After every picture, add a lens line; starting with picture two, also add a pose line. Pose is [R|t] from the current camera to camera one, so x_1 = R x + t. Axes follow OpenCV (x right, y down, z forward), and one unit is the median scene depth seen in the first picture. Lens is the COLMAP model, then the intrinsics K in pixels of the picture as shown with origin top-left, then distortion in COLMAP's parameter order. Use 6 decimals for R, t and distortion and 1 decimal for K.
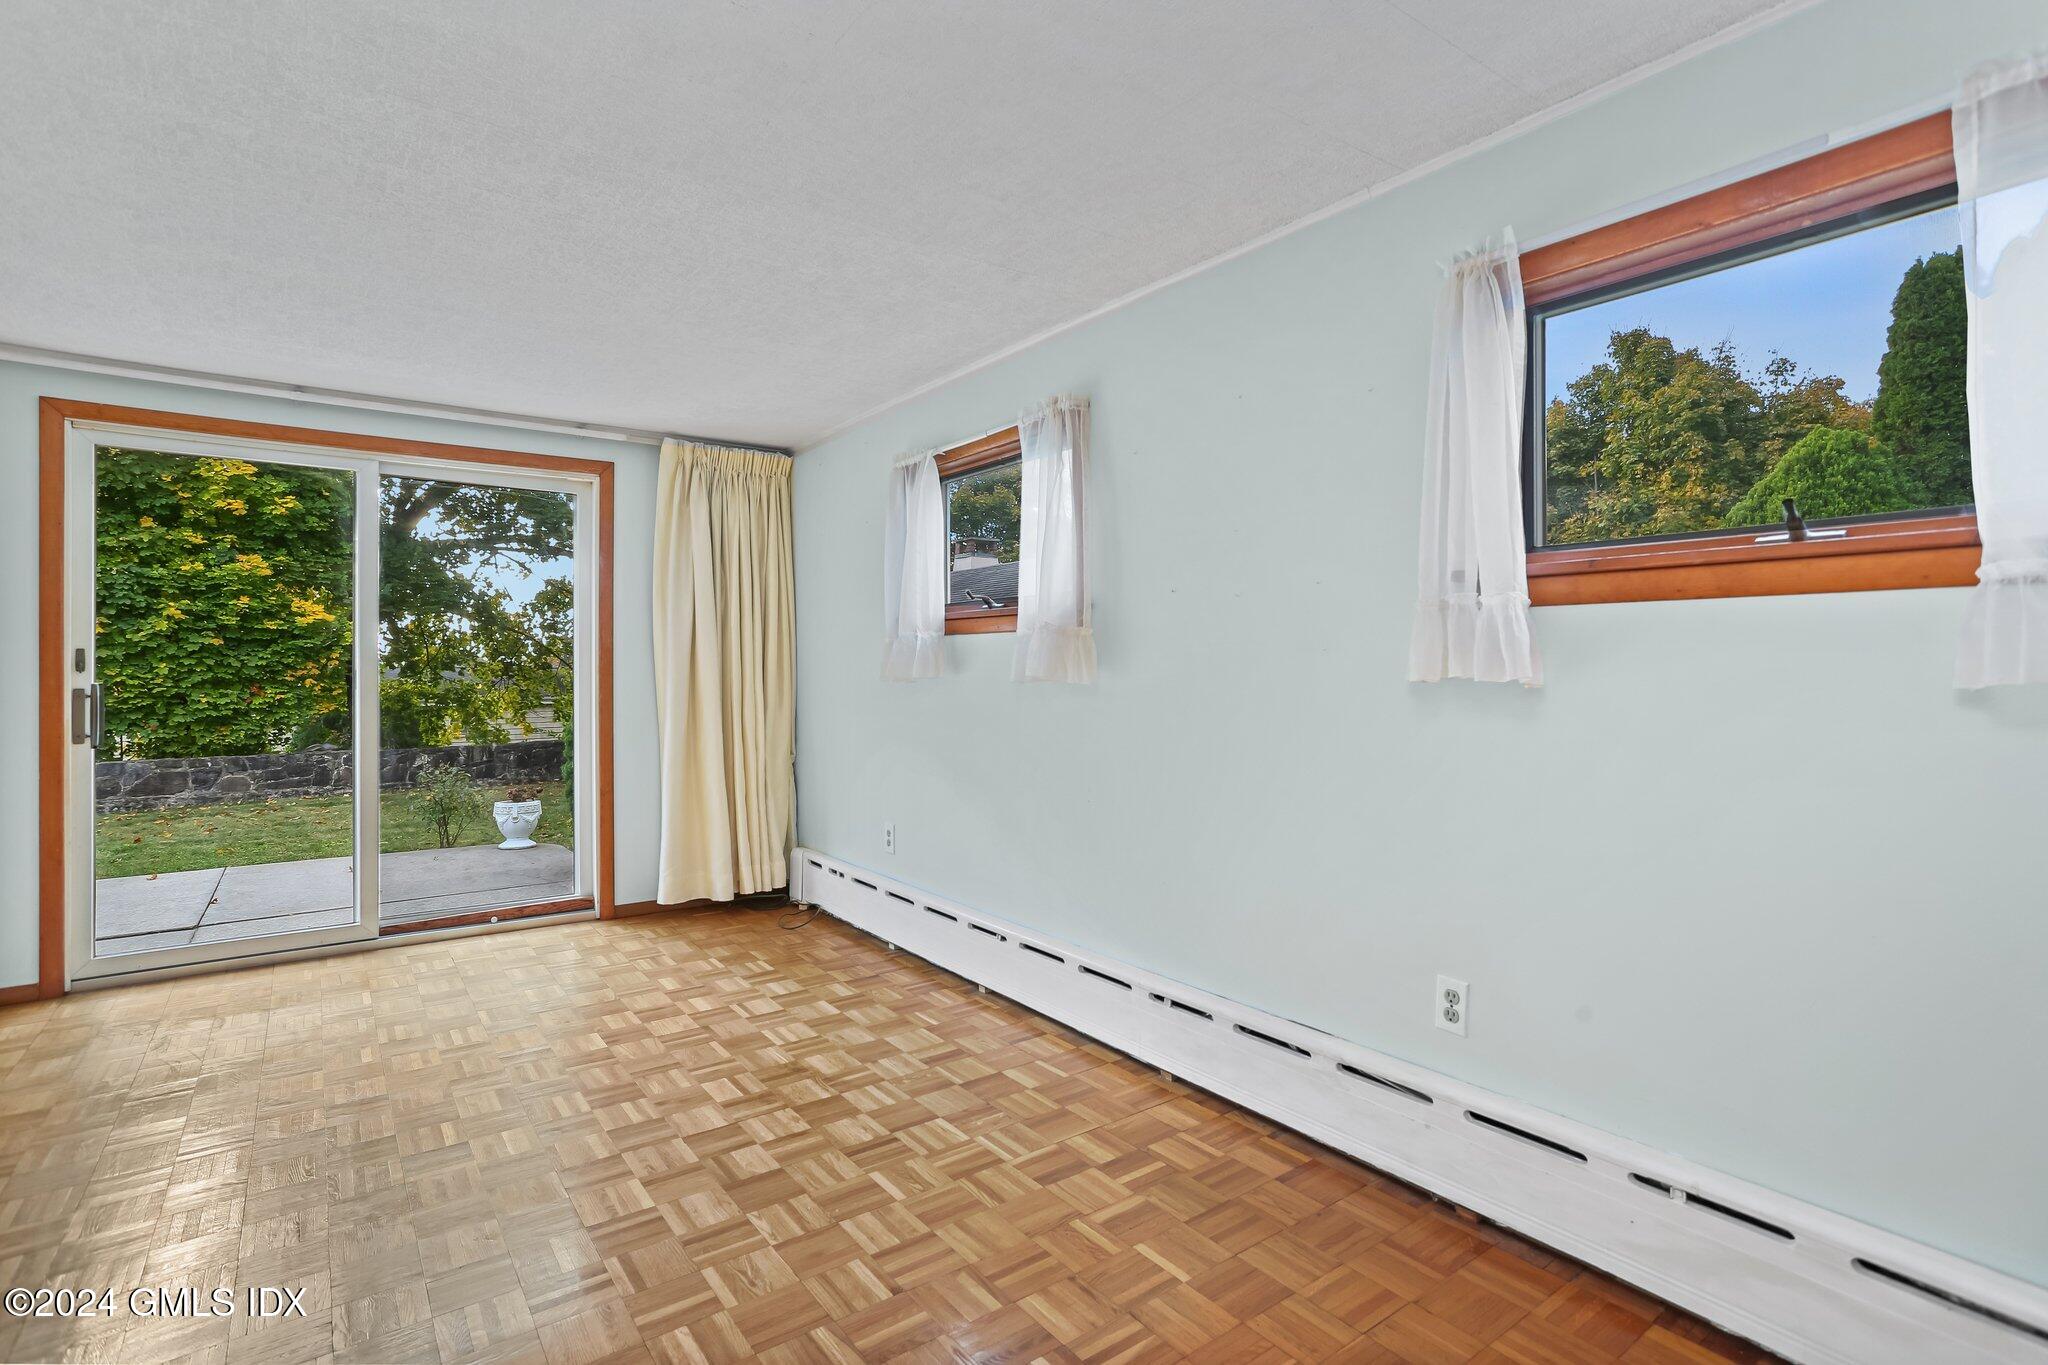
lens RADIAL K [[990.2, 0, 1022.0], [0, 990.2, 674.2], [0, 0, 1]] dist [-0.046473, 0.030755]
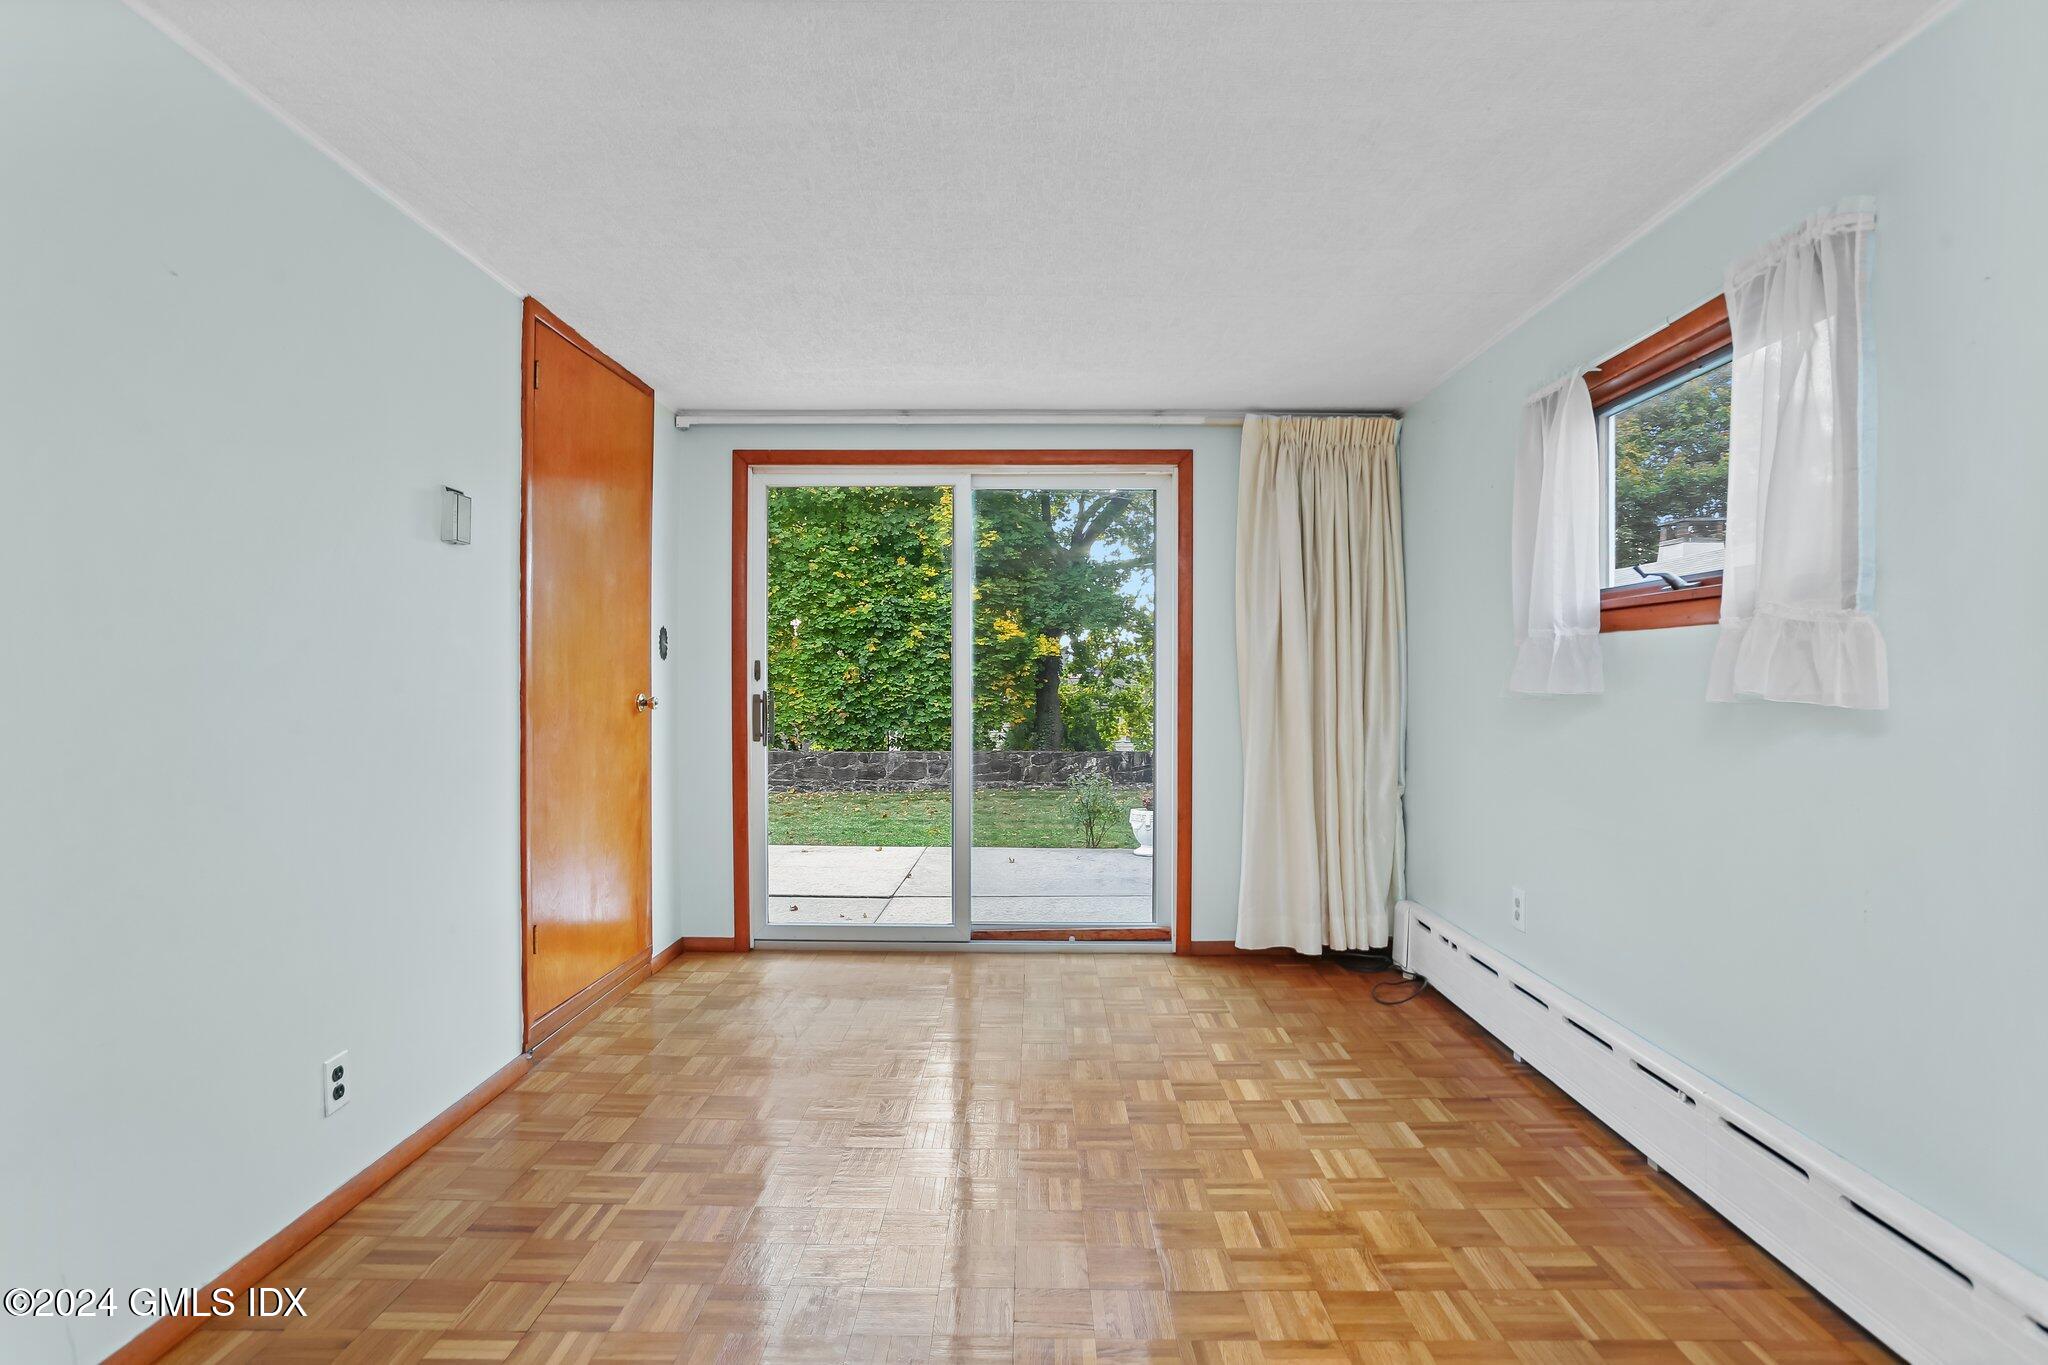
lens RADIAL K [[1031.9, 0, 1007.4], [0, 1031.9, 688.0], [0, 0, 1]] dist [-0.050262, 0.039010]
pose [[0.802726, 0.007752, -0.596297, 0.014529], [-0.006690, 0.999970, 0.003994, 0.000136], [0.596310, 0.000784, 0.802754, 0.182316]]
